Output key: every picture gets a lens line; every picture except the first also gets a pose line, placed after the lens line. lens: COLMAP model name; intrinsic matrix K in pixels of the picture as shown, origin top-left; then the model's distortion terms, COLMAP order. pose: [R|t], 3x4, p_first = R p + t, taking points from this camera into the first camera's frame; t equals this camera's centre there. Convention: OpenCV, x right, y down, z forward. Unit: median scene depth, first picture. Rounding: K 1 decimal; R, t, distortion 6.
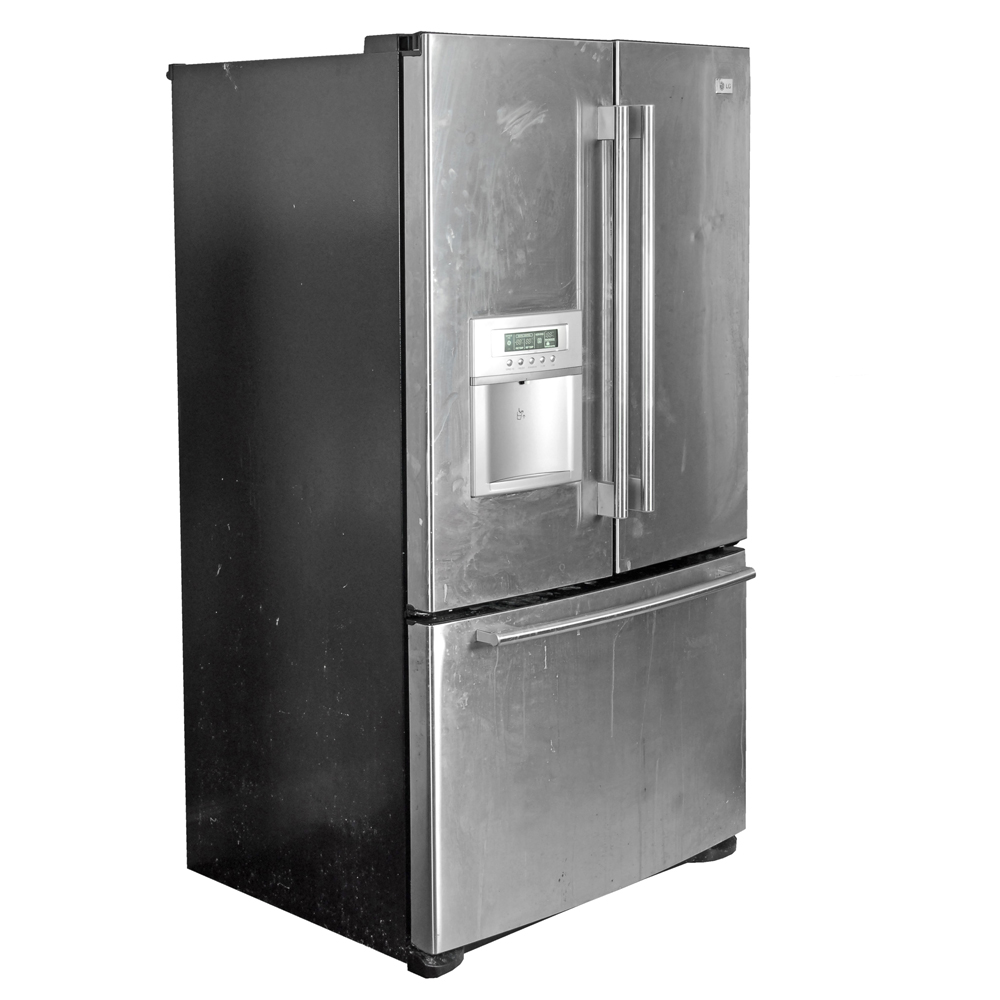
lens RADIAL K [[2147.0, 0, 500.9], [0, 2147.0, 499.2], [0, 0, 1]] dist [0.083595, 0.000000]
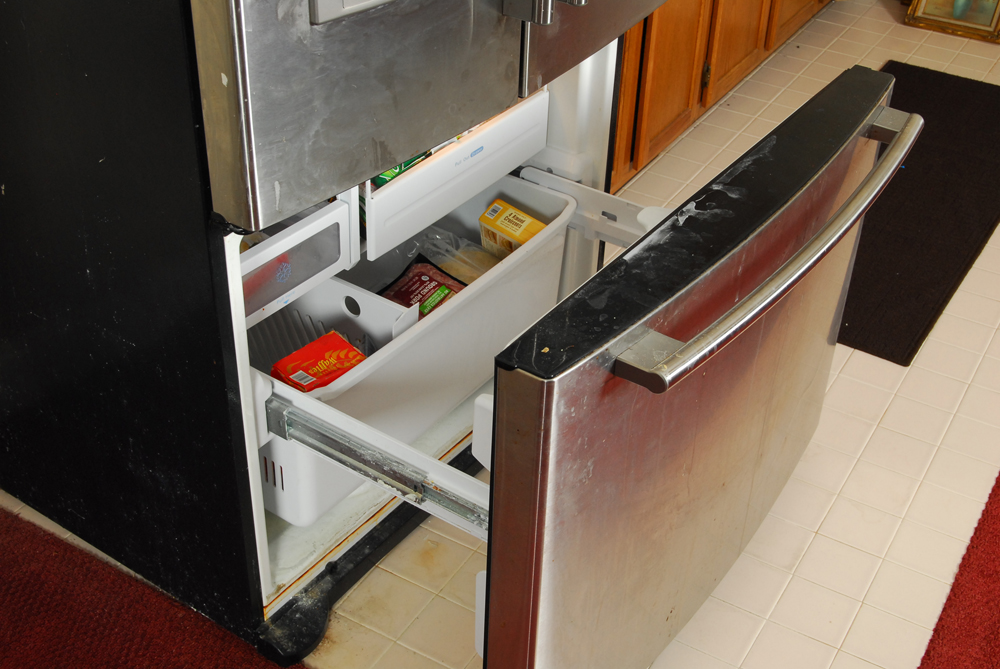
lens RADIAL K [[1168.8, 0, 495.3], [0, 1168.8, 339.5], [0, 0, 1]] dist [-0.051947, 0.000000]
pose [[0.979501, -0.077700, 0.185849, -0.029572], [-0.017440, 0.886438, 0.462519, -0.069729], [-0.200681, -0.456279, 0.866912, 0.688156]]
